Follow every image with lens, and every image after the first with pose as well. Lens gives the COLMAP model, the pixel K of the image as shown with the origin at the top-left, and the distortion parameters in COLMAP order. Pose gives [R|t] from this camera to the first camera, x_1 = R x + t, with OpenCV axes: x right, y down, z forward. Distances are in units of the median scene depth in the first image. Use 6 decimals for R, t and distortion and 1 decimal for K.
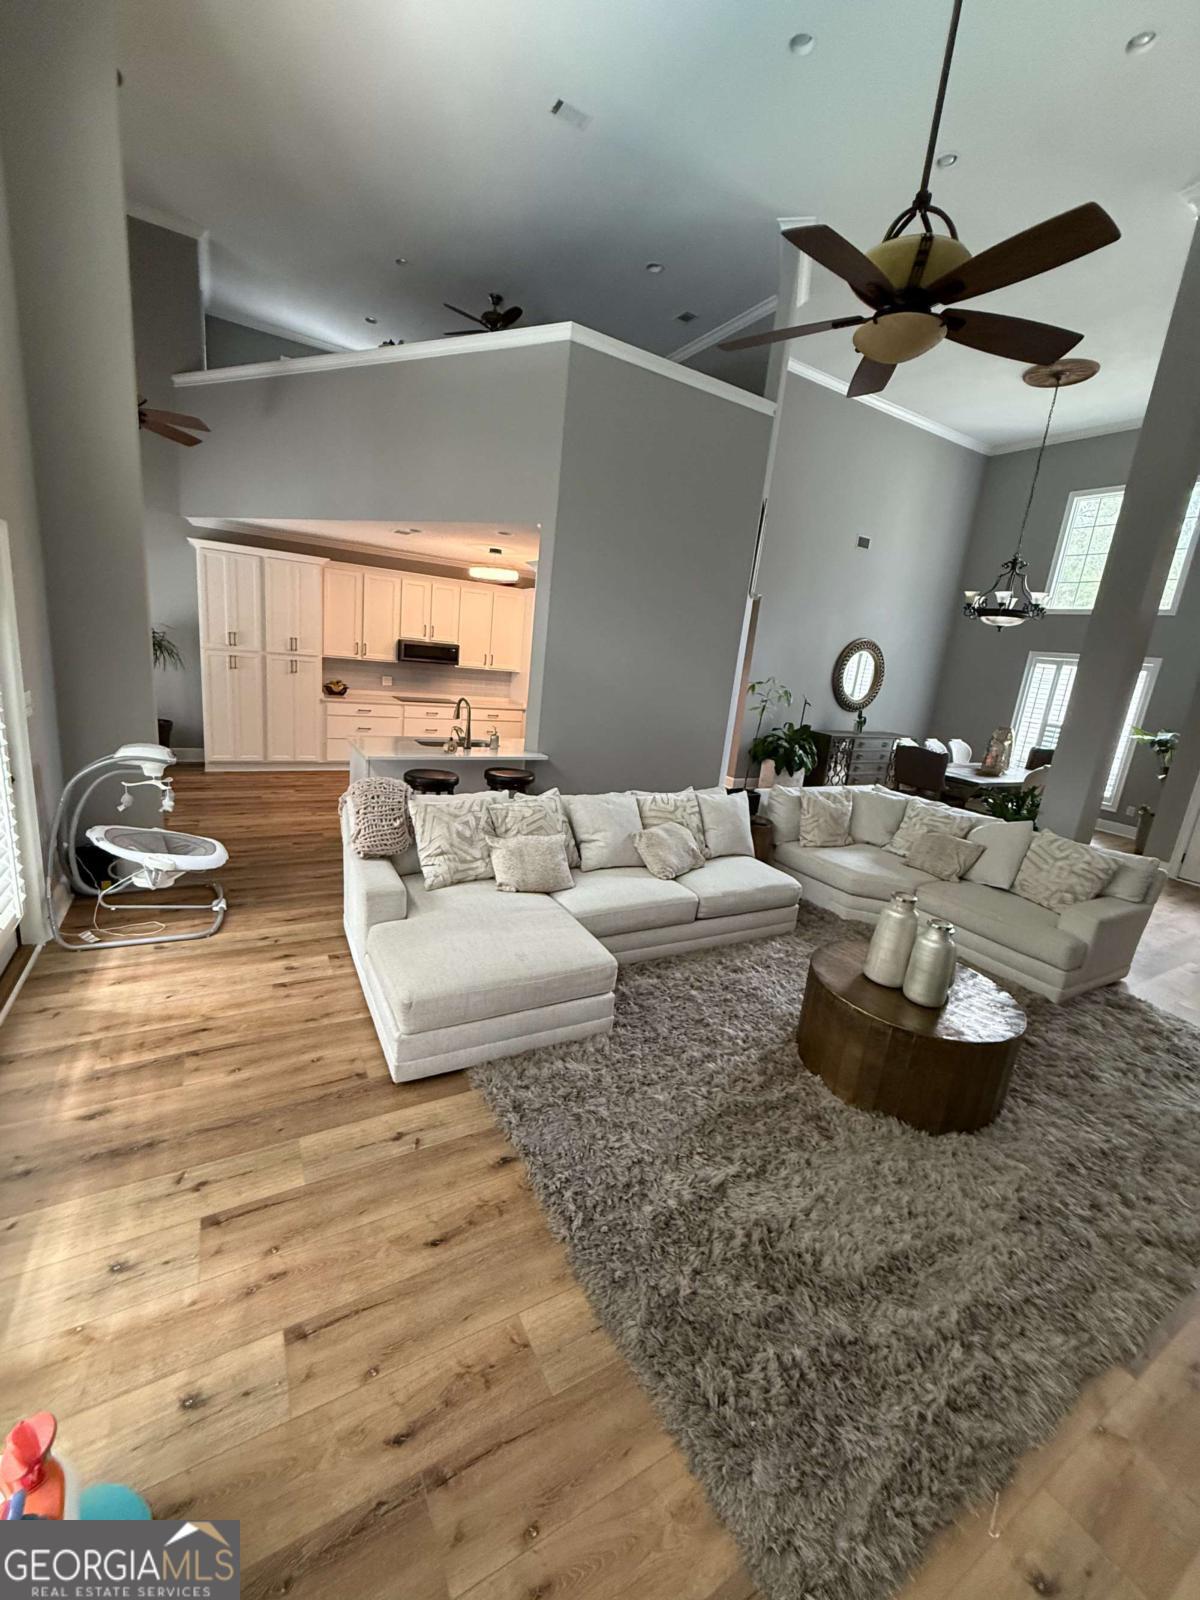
lens RADIAL K [[639.1, 0, 601.0], [0, 639.1, 791.6], [0, 0, 1]] dist [-0.002326, 0.000316]
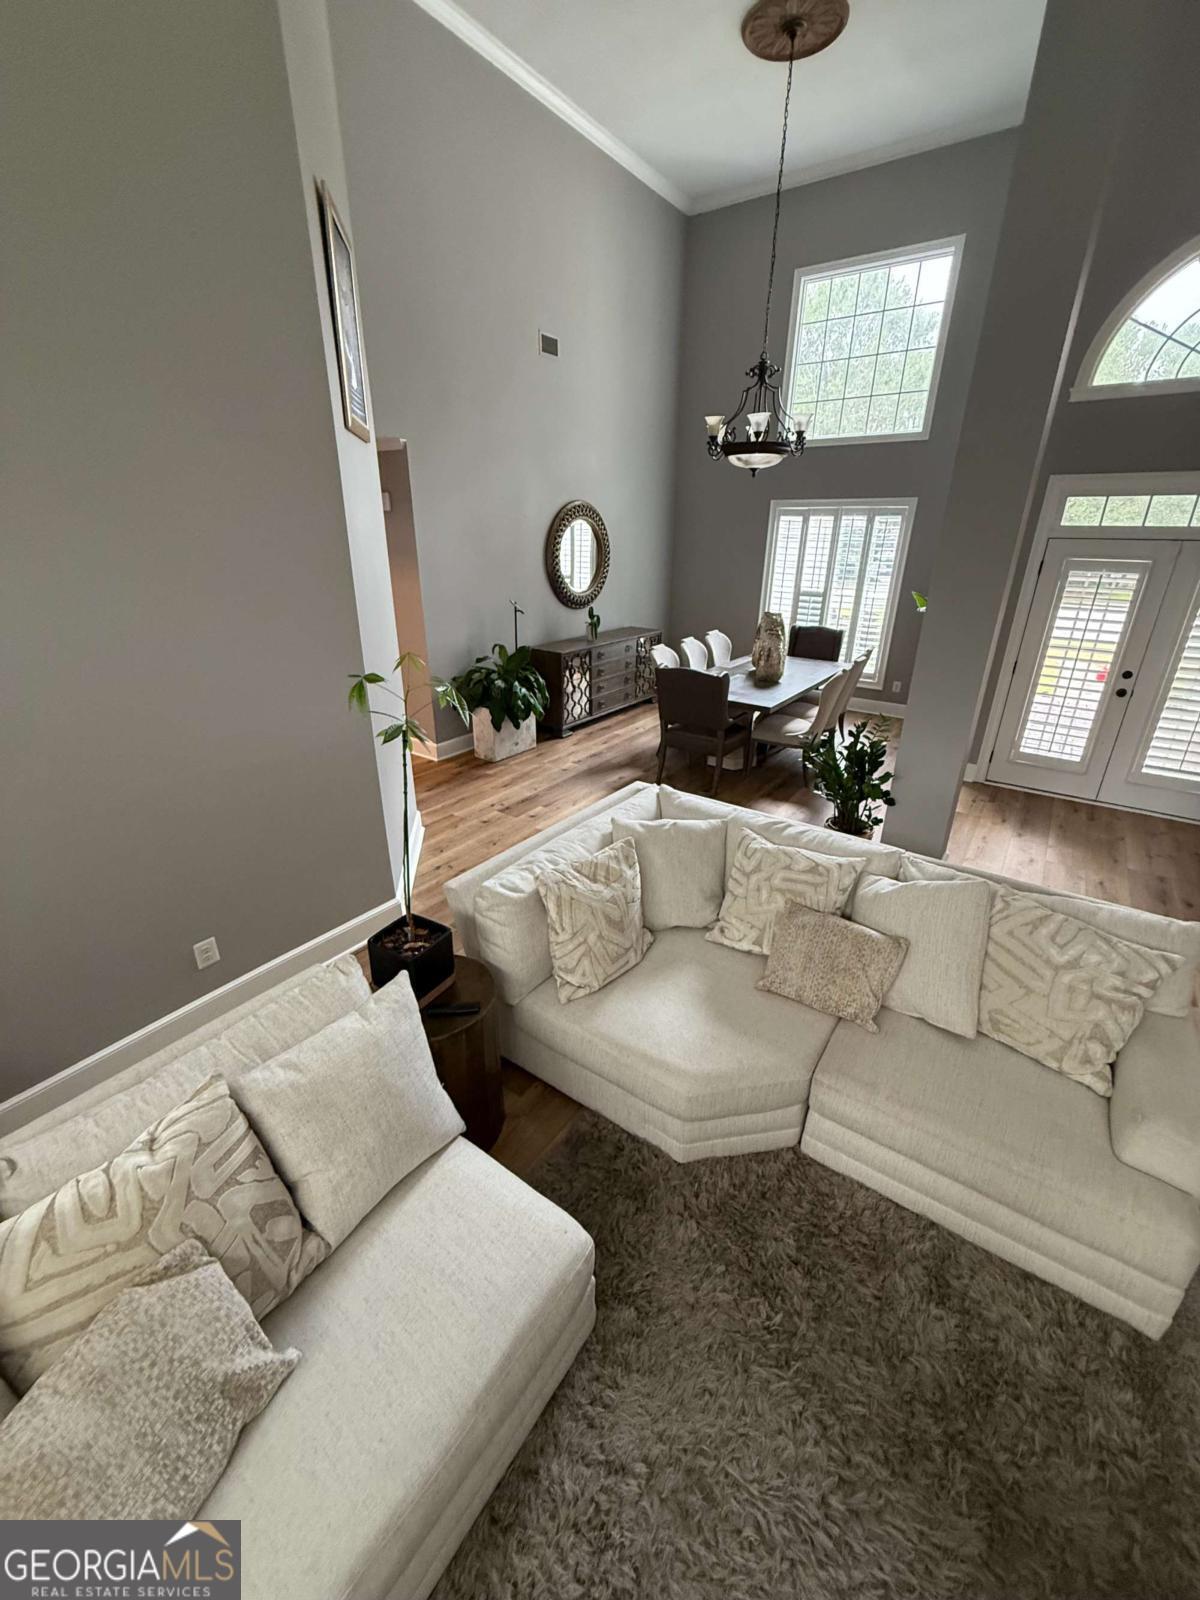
lens RADIAL K [[639.1, 0, 605.1], [0, 639.1, 798.9], [0, 0, 1]] dist [-0.002326, 0.000316]
pose [[0.901593, -0.249832, 0.353148, 0.235450], [0.175238, 0.957317, 0.229862, -0.175216], [-0.395501, -0.145357, 0.906890, 0.646540]]
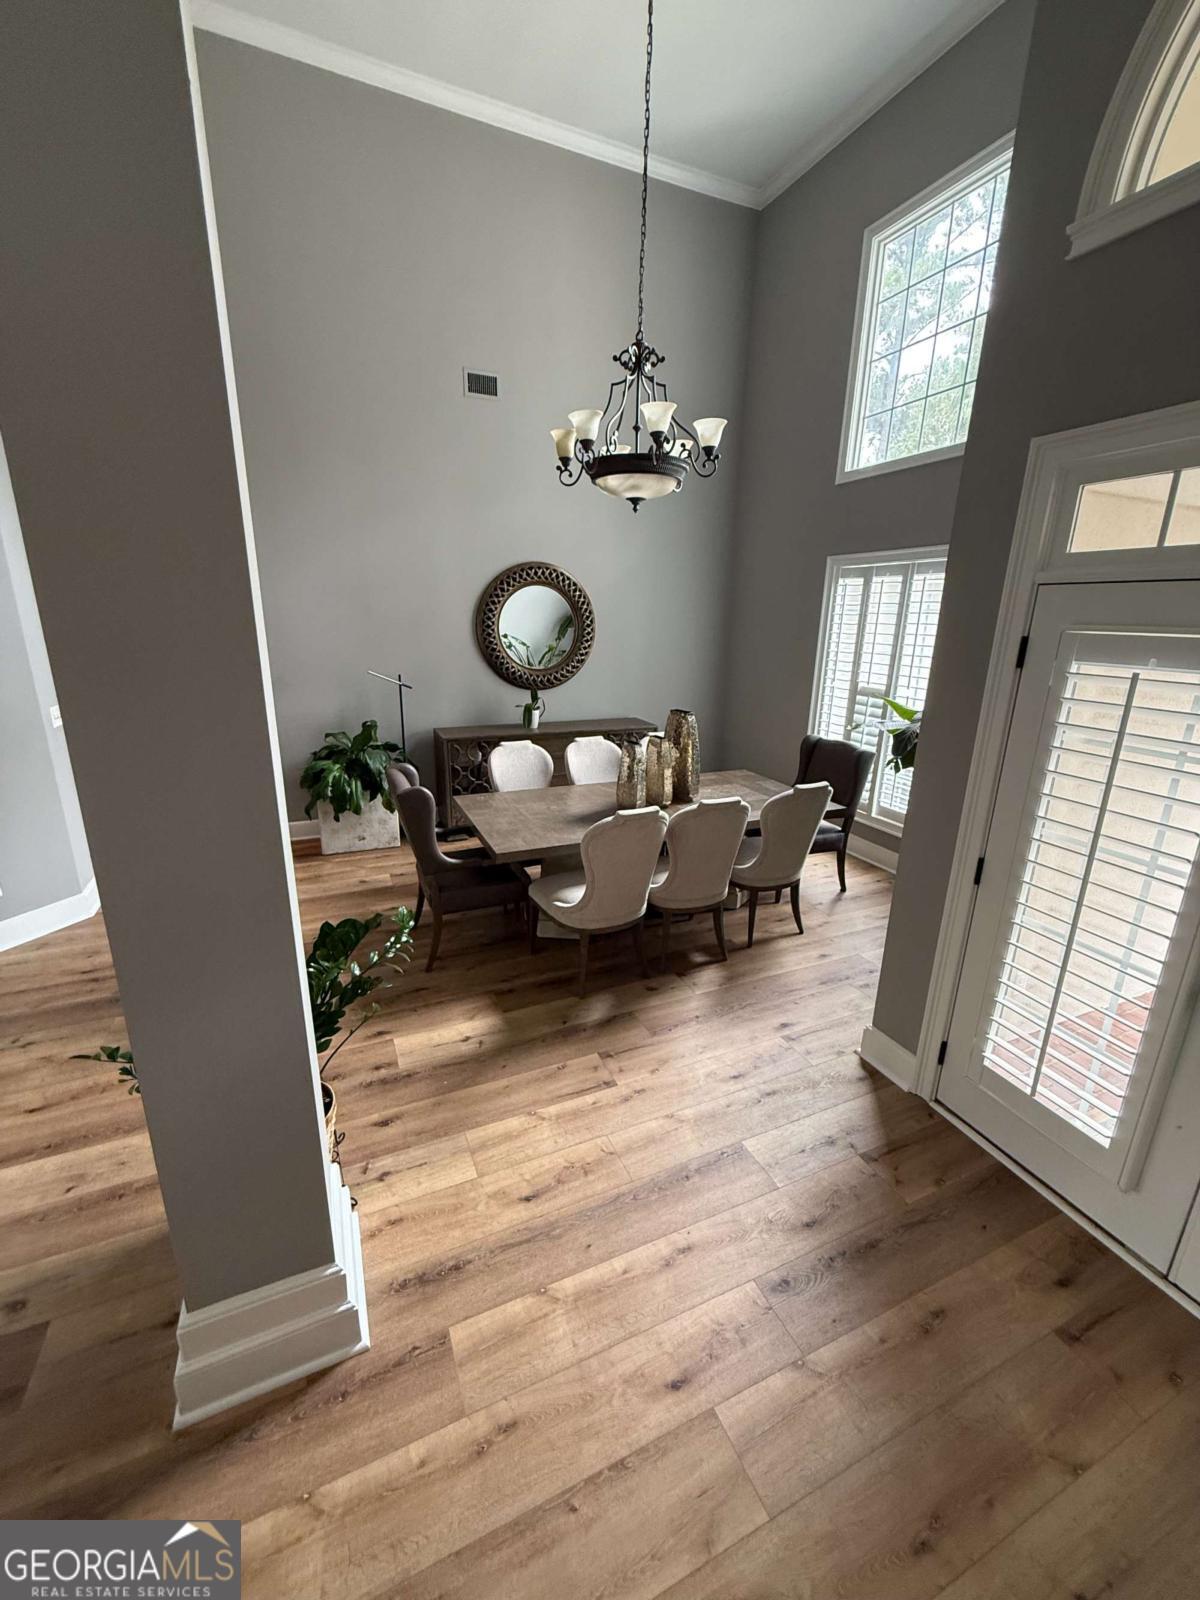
lens RADIAL K [[639.1, 0, 603.2], [0, 639.1, 801.2], [0, 0, 1]] dist [-0.002326, 0.000316]
pose [[0.991663, -0.051175, -0.118258, 1.131089], [0.057372, 0.997120, 0.049597, -0.105977], [0.115379, -0.055968, 0.991743, 0.898567]]
